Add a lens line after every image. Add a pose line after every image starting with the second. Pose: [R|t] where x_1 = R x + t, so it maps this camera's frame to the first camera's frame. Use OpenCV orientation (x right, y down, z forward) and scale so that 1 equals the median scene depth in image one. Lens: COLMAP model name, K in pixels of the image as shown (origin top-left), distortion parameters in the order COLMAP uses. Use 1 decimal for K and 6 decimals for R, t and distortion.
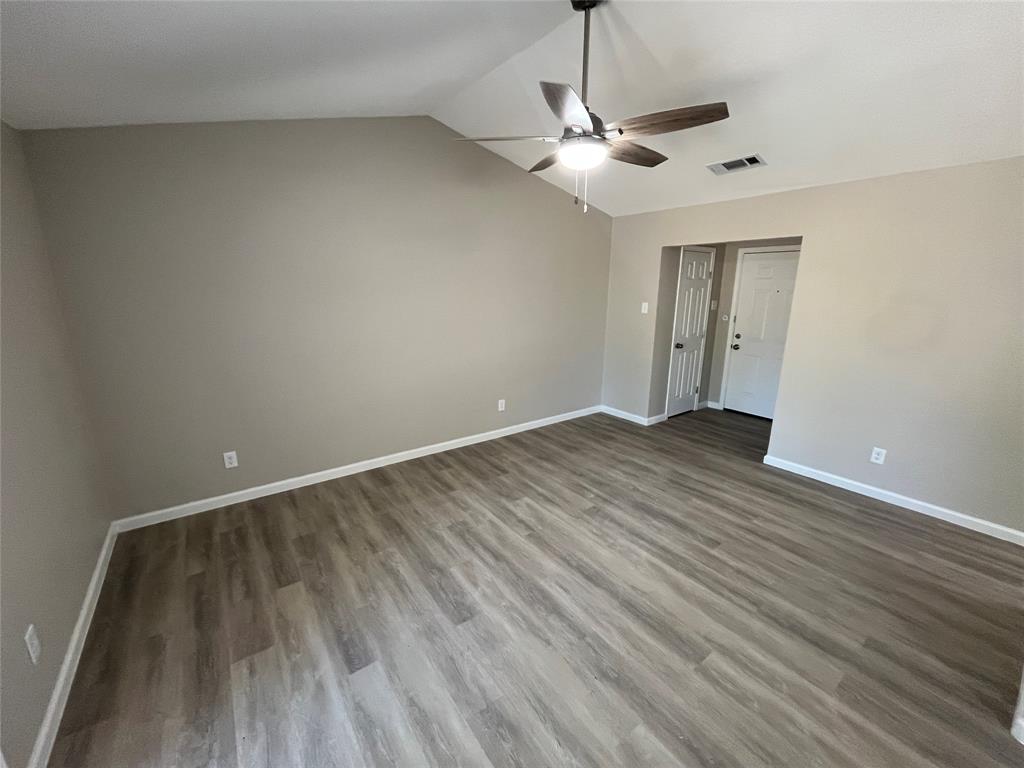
lens RADIAL K [[417.3, 0, 514.3], [0, 417.3, 384.1], [0, 0, 1]] dist [-0.000326, 0.000037]
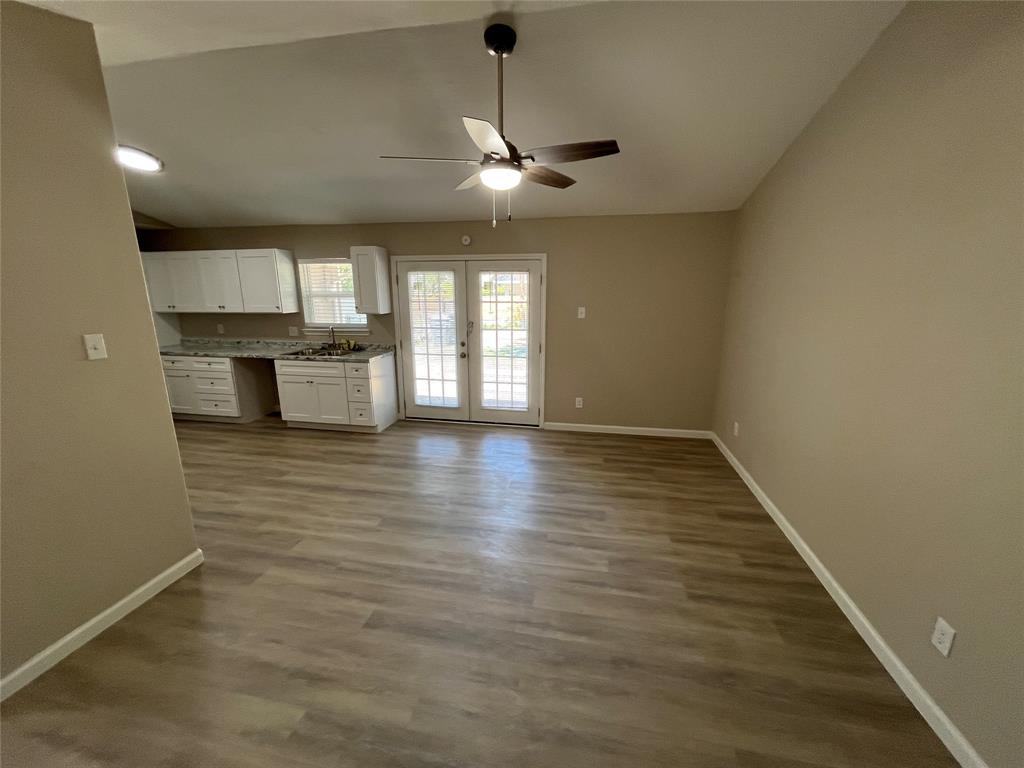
lens RADIAL K [[417.3, 0, 513.2], [0, 417.3, 382.8], [0, 0, 1]] dist [-0.000326, 0.000037]
pose [[-0.742084, 0.141560, -0.655188, 0.694910], [-0.161656, 0.910800, 0.379883, -0.348618], [0.650521, 0.387821, -0.653006, 1.433394]]
